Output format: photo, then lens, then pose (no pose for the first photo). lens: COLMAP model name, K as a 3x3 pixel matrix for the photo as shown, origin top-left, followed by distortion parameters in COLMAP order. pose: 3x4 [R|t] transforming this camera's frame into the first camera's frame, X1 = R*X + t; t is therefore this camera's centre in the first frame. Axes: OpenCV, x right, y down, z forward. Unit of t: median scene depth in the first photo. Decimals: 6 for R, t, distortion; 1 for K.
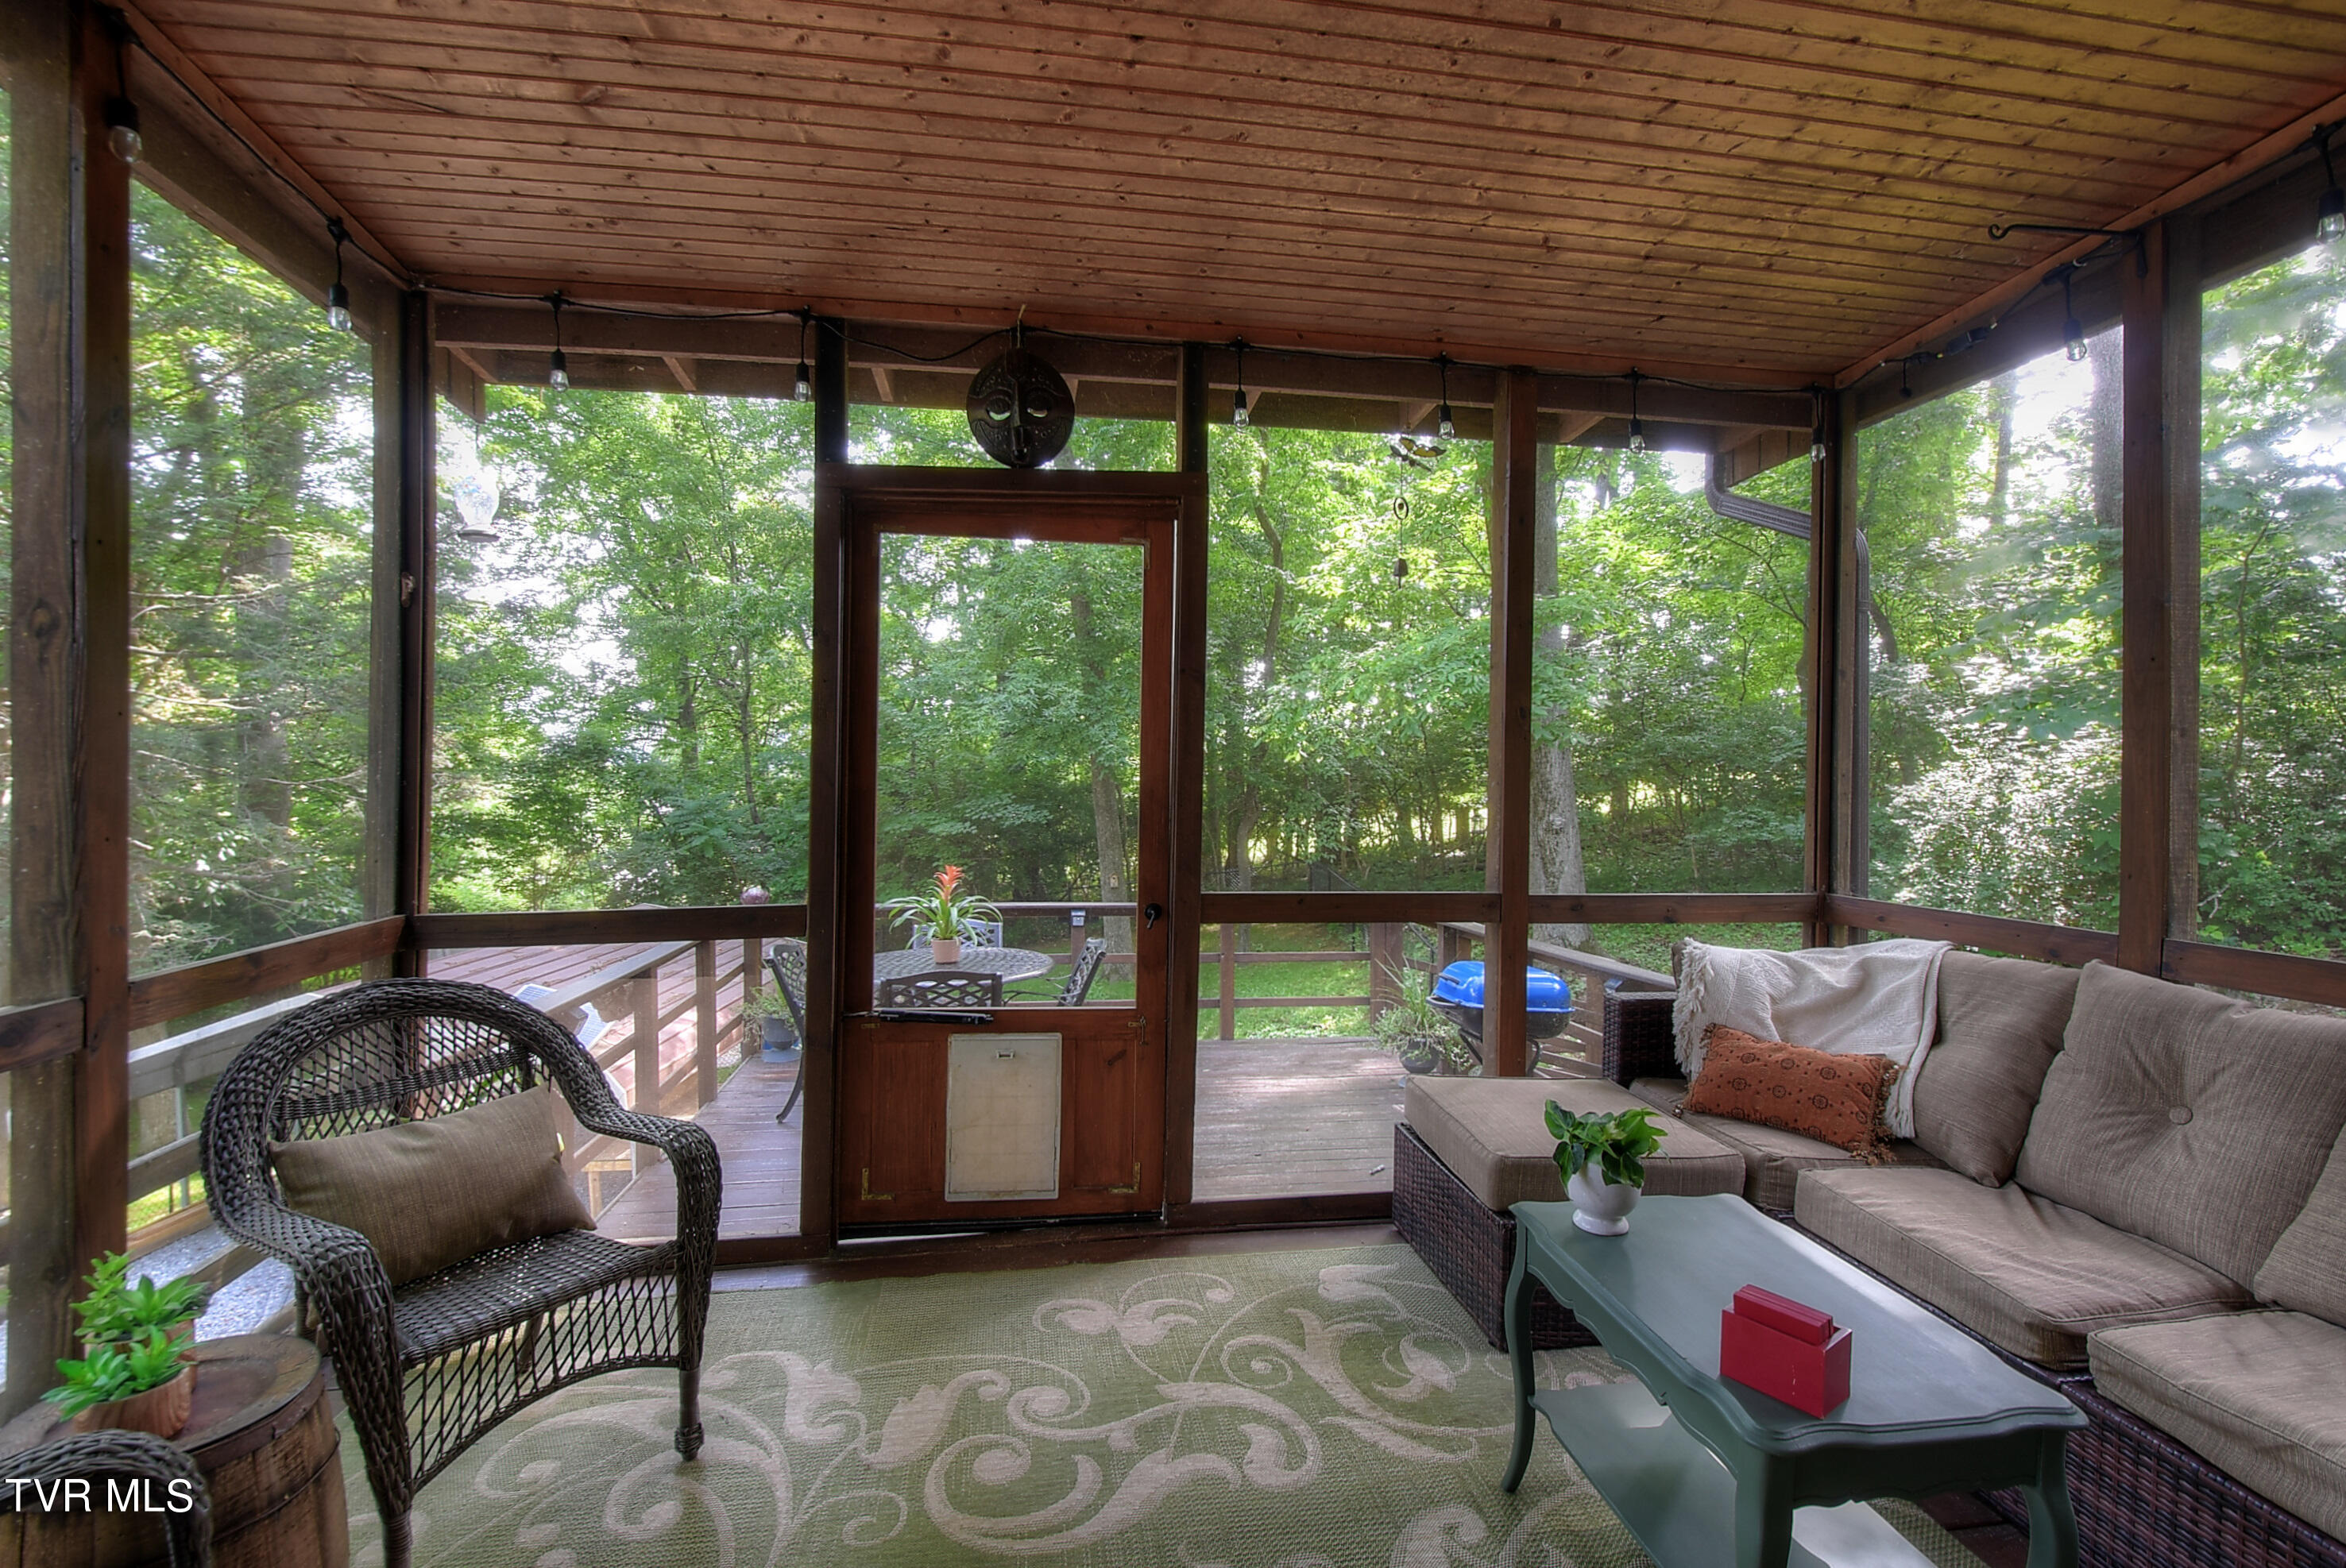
lens RADIAL K [[1056.4, 0, 1171.5], [0, 1056.4, 785.2], [0, 0, 1]] dist [-0.001004, -0.000107]
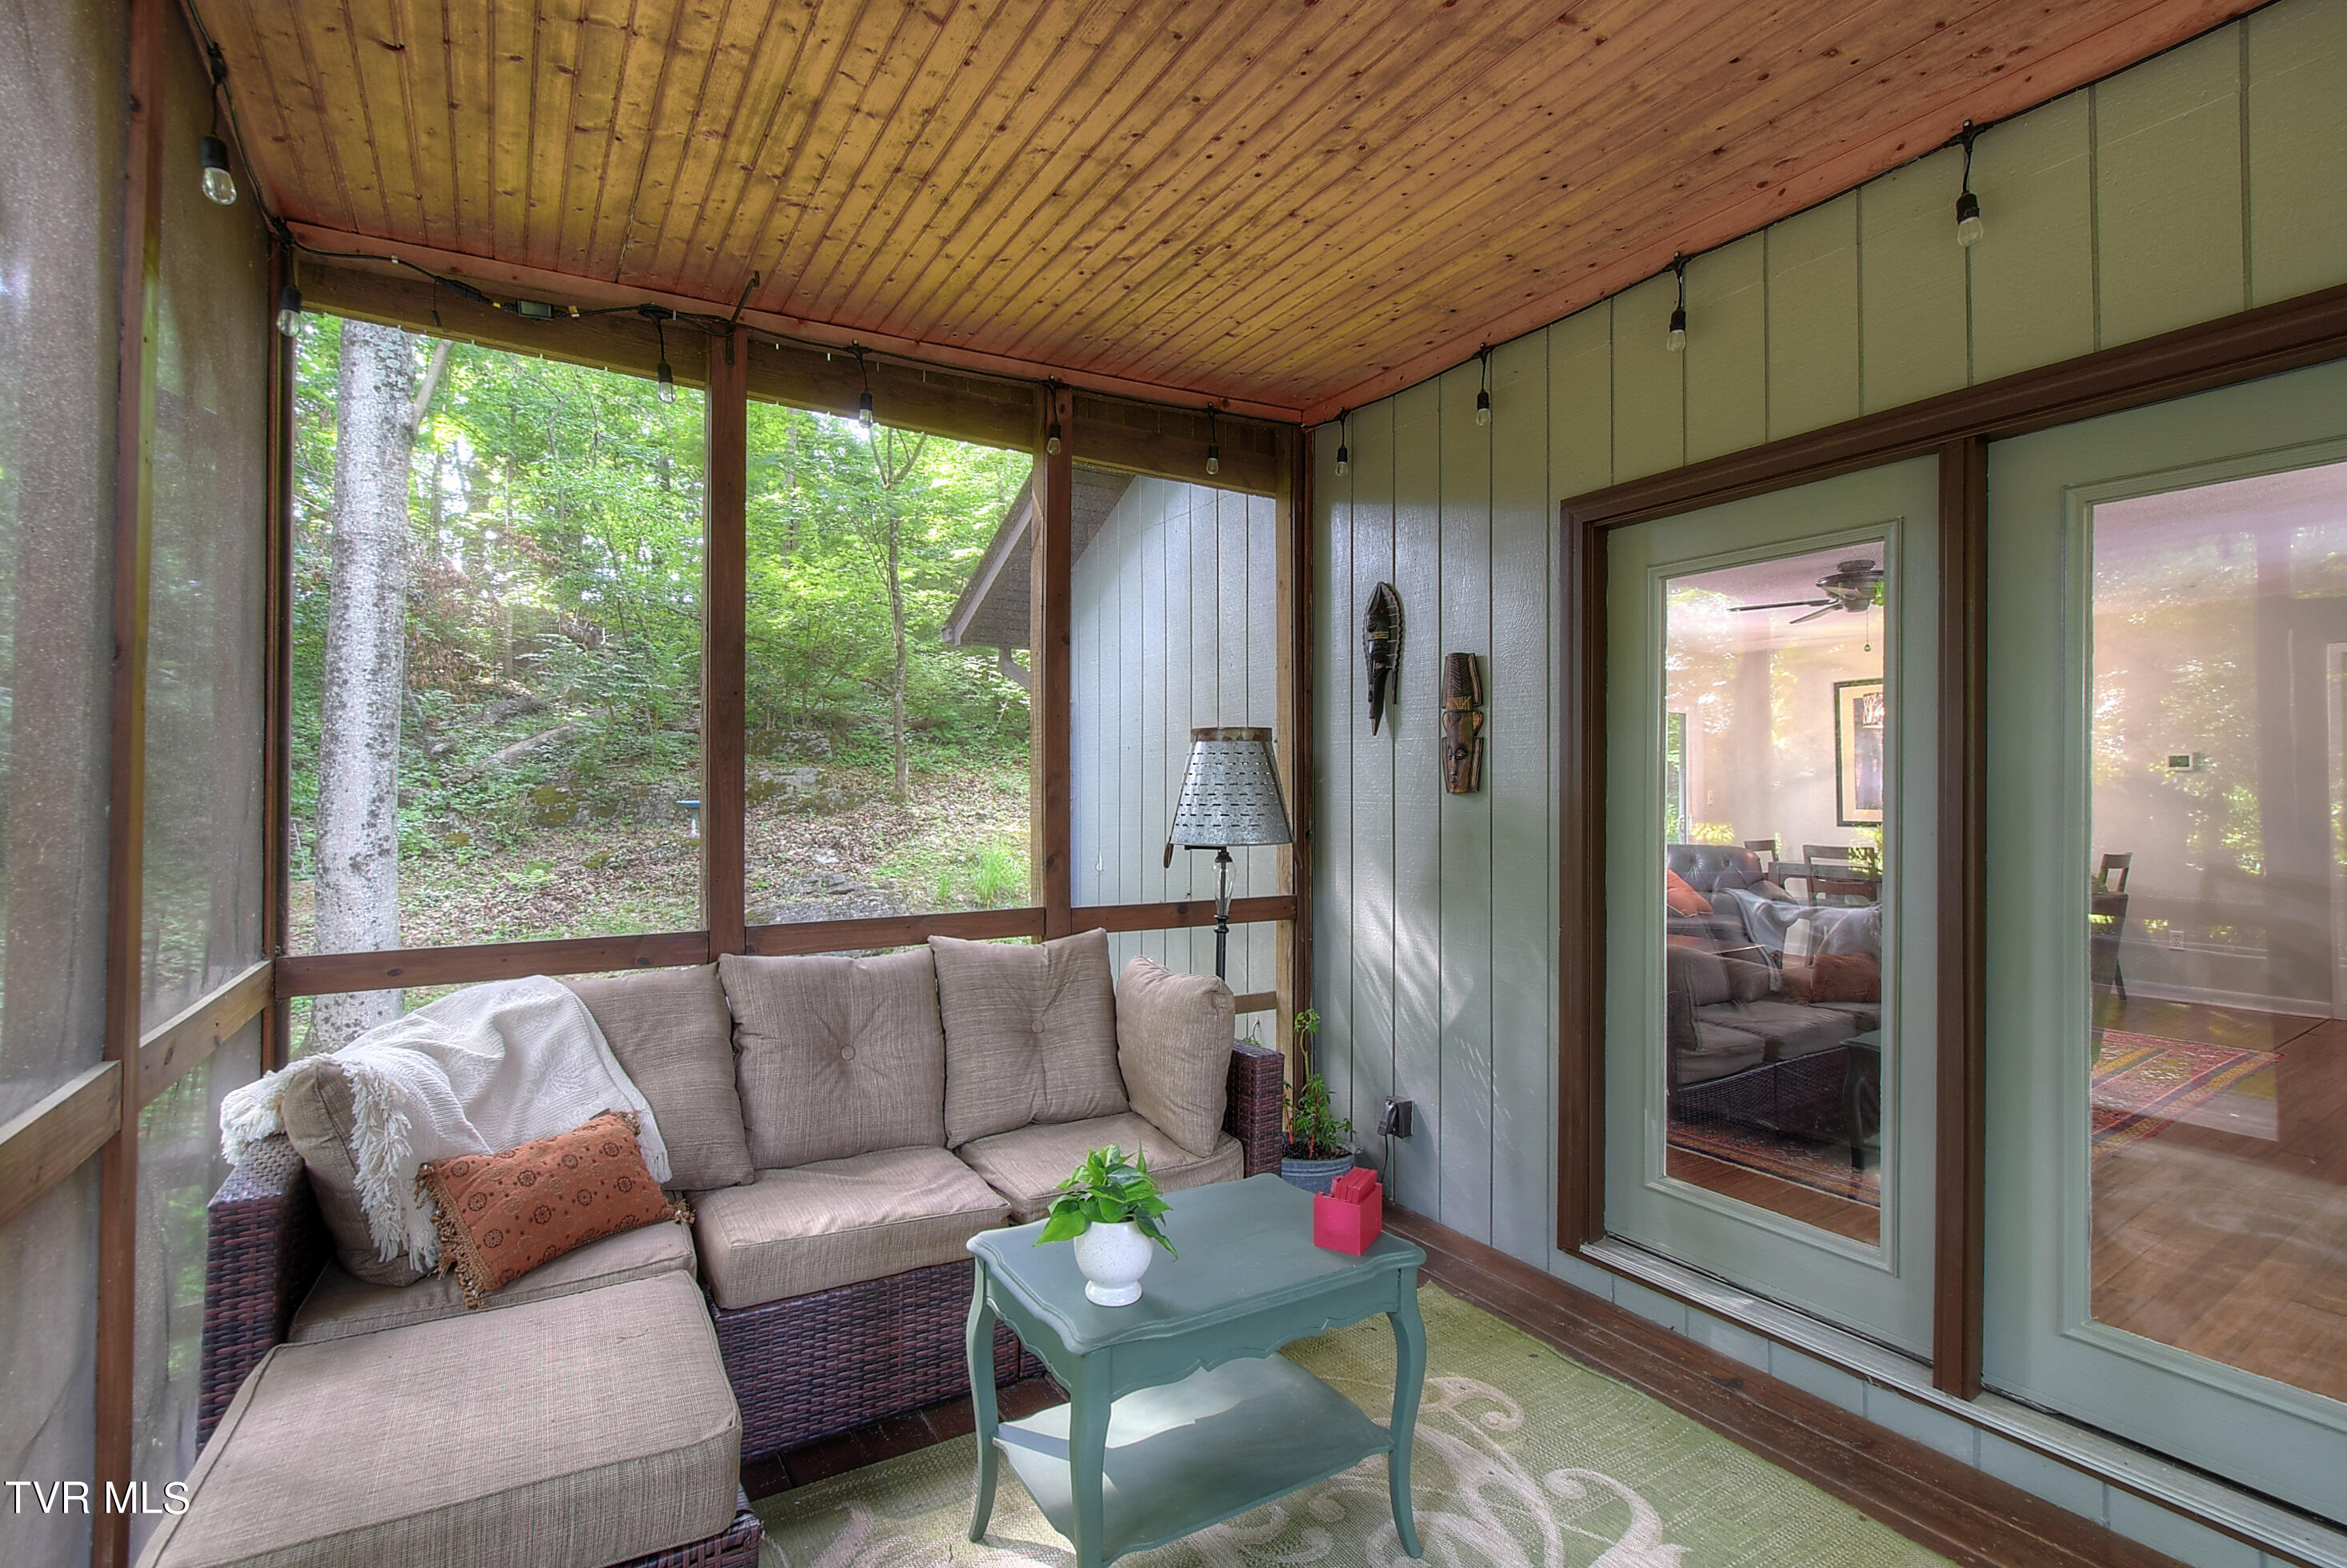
lens RADIAL K [[1057.0, 0, 1168.1], [0, 1057.0, 780.6], [0, 0, 1]] dist [-0.001004, -0.000107]
pose [[-0.394101, 0.001668, 0.919066, -0.356890], [-0.000759, 0.999997, -0.002140, -0.017940], [-0.919067, -0.001540, -0.394099, 1.053335]]
